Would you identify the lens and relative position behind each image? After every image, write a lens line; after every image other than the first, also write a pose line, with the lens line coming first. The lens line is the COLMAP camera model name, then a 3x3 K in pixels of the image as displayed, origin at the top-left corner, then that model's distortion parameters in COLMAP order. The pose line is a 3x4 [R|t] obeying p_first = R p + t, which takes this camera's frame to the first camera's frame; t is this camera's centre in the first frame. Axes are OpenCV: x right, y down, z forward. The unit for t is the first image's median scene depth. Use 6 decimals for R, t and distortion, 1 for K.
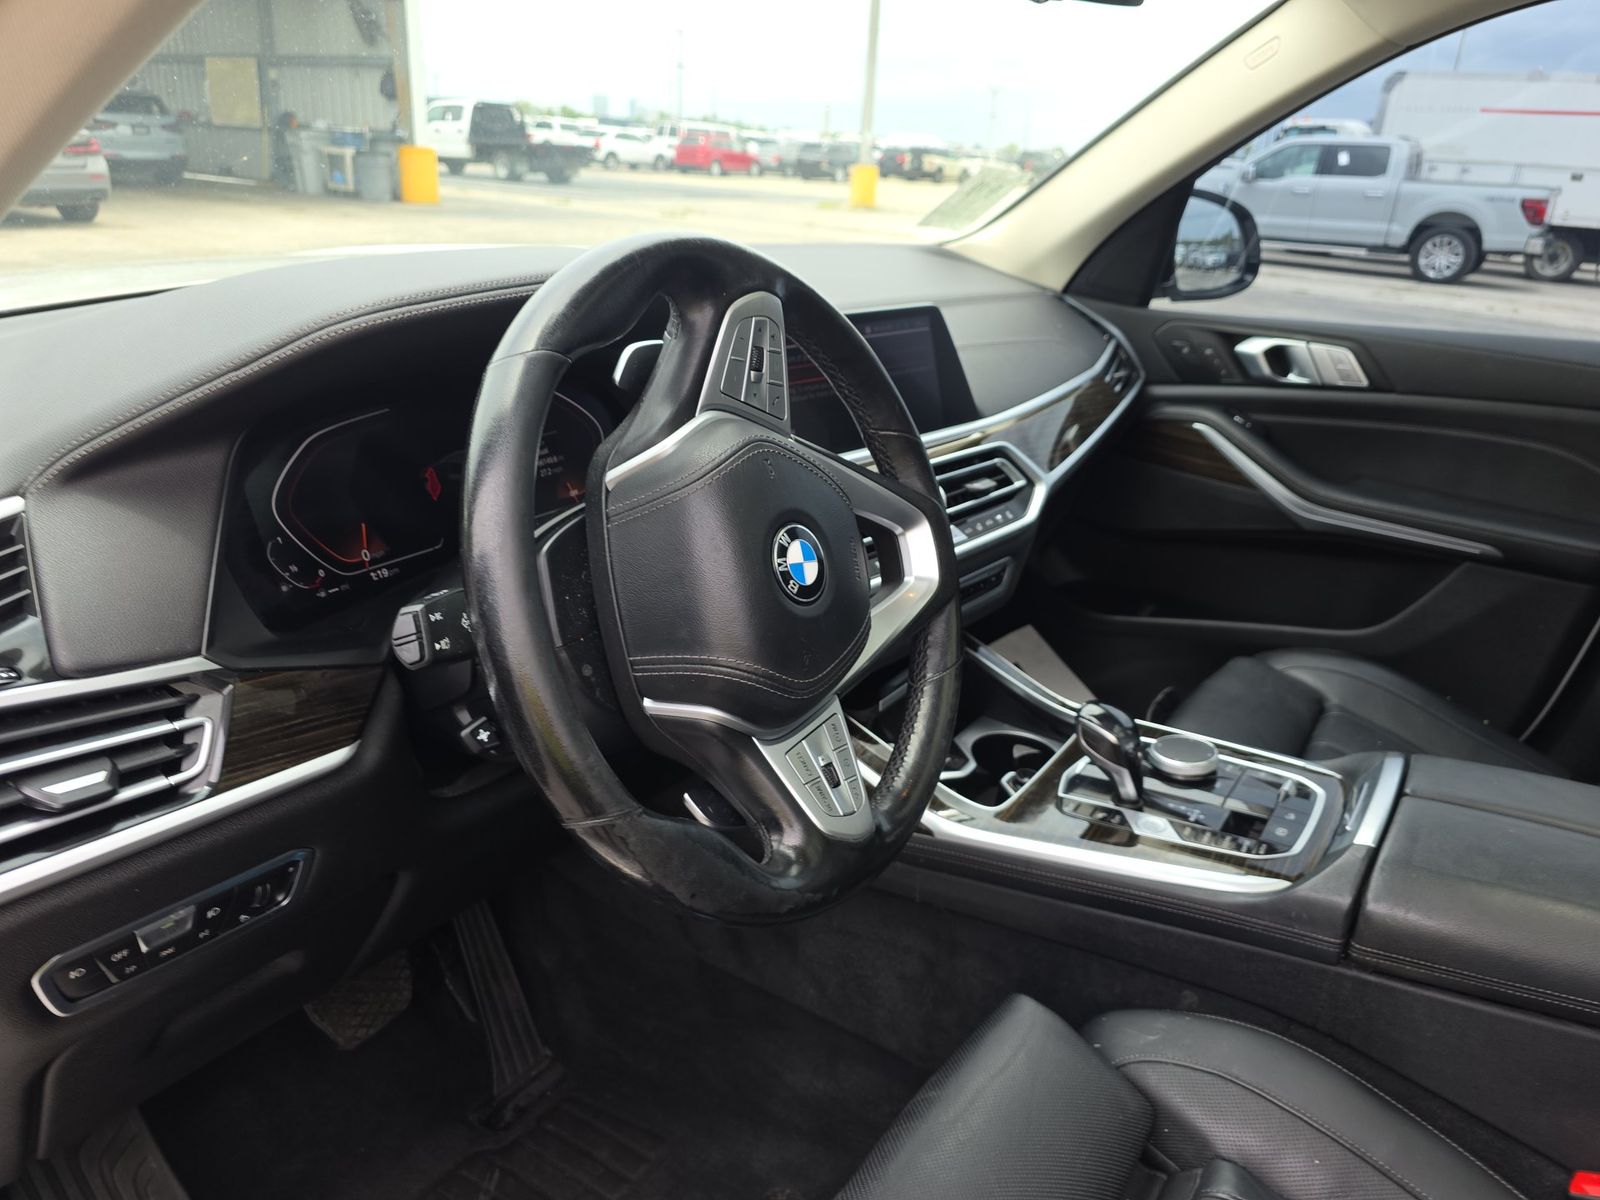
lens RADIAL K [[1072.9, 0, 800.0], [0, 1072.9, 600.0], [0, 0, 1]] dist [0.037850, -0.053094]
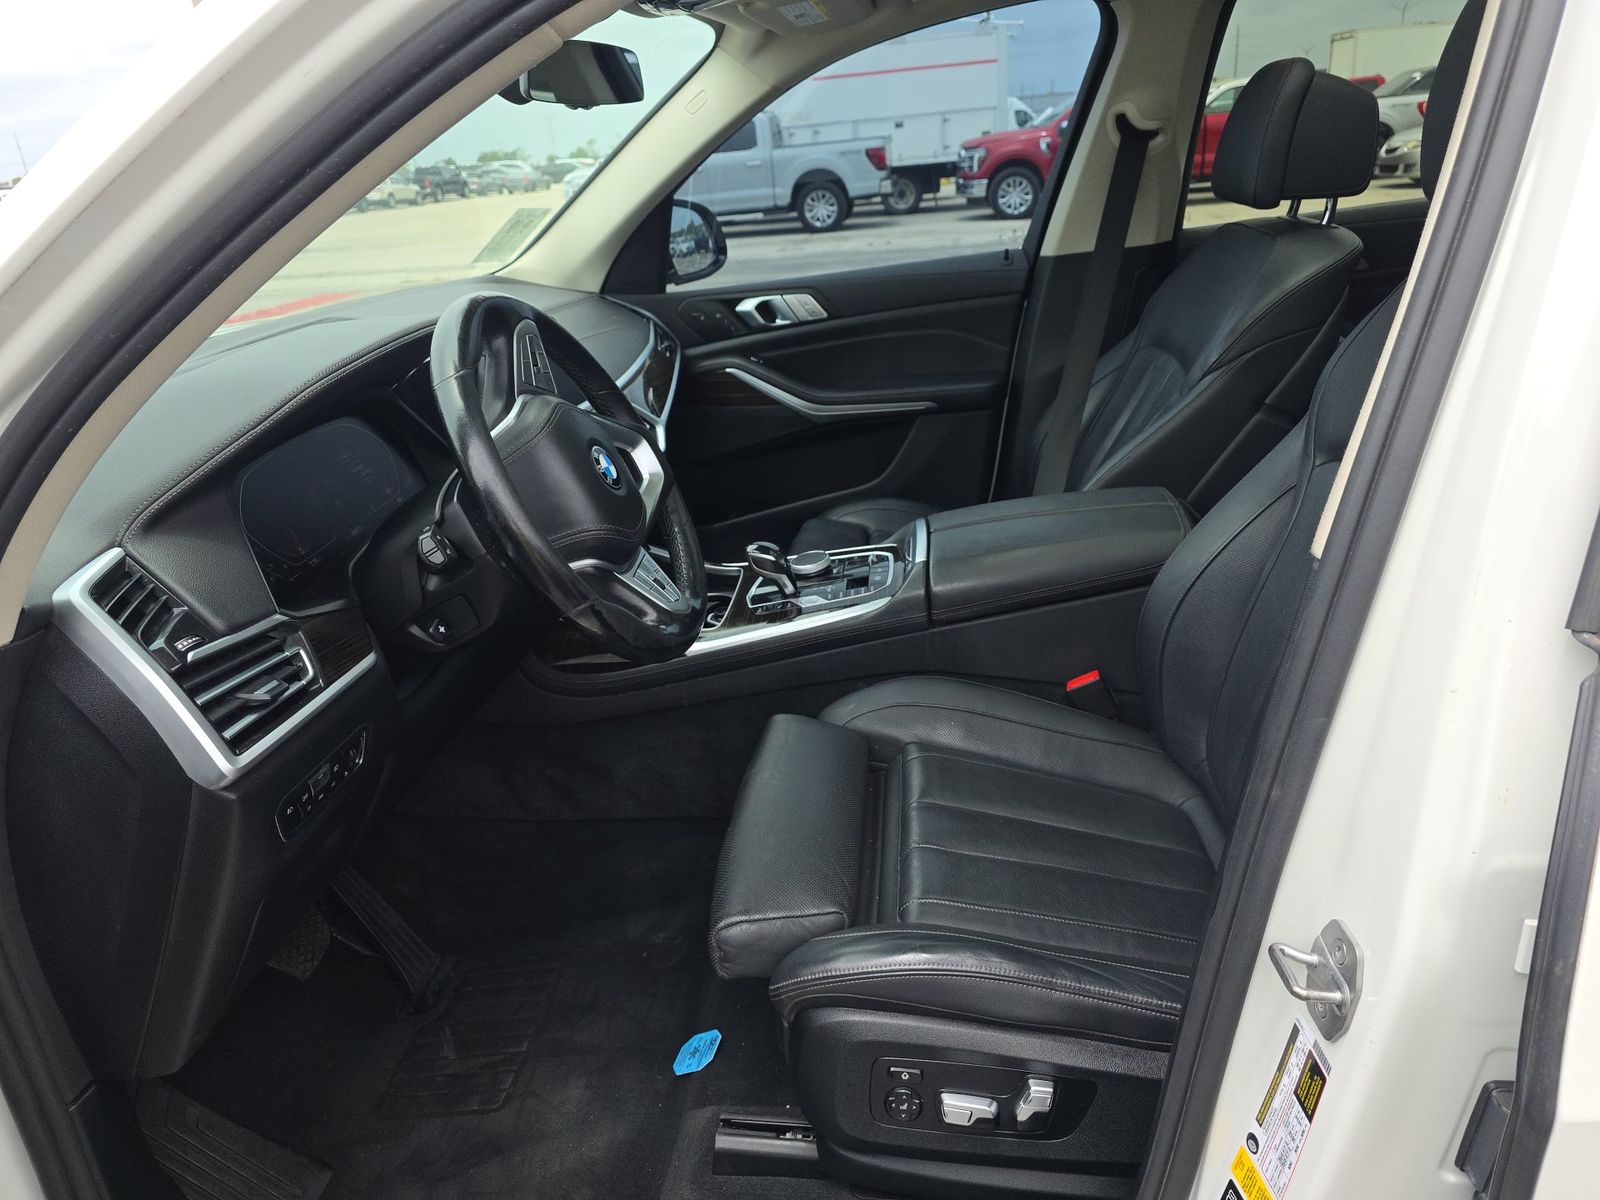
lens RADIAL K [[1072.9, 0, 800.0], [0, 1072.9, 600.0], [0, 0, 1]] dist [0.037850, -0.053094]
pose [[0.865341, -0.302002, 0.399975, -0.253416], [0.303610, 0.950837, 0.061075, 0.082006], [-0.398756, 0.068586, 0.914489, -0.356533]]
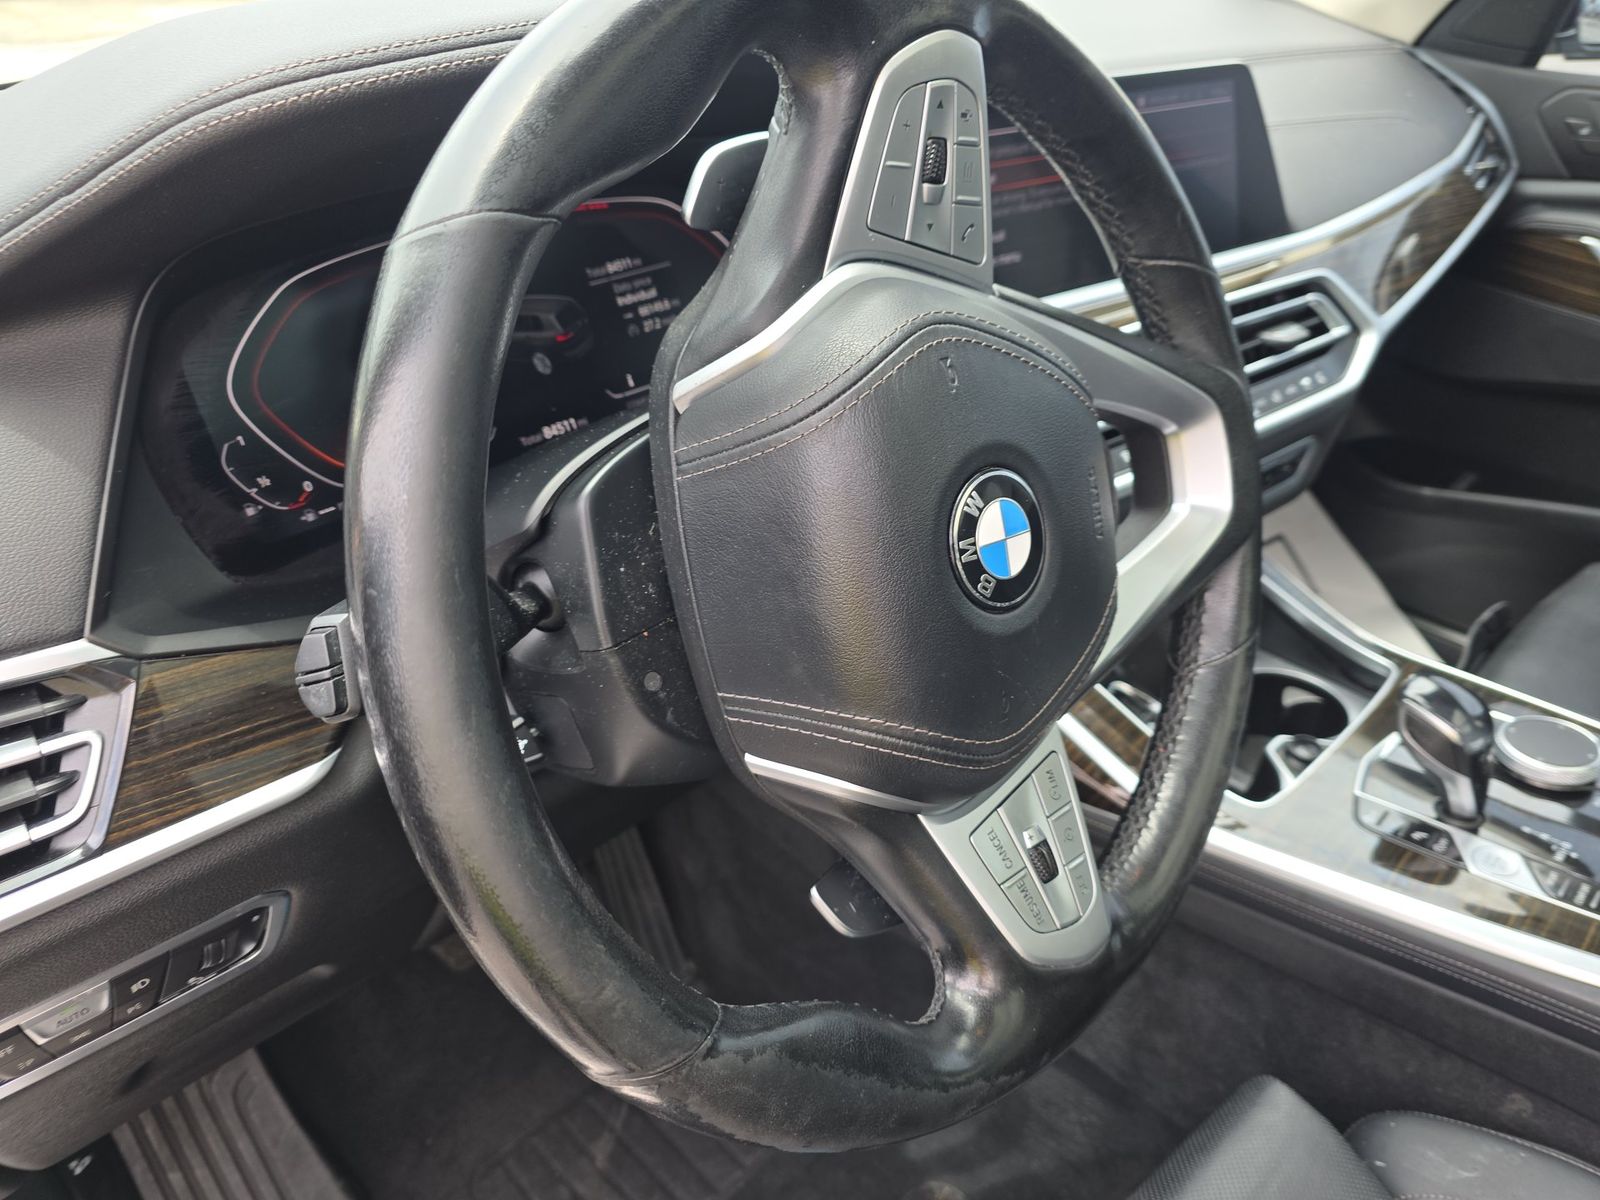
lens RADIAL K [[1090.3, 0, 822.0], [0, 1090.3, 610.6], [0, 0, 1]] dist [0.005435, -0.025969]
pose [[0.982865, 0.072902, -0.169298, 0.003865], [-0.038737, 0.979646, 0.196961, -0.056967], [0.180211, -0.187028, 0.965683, 0.213212]]
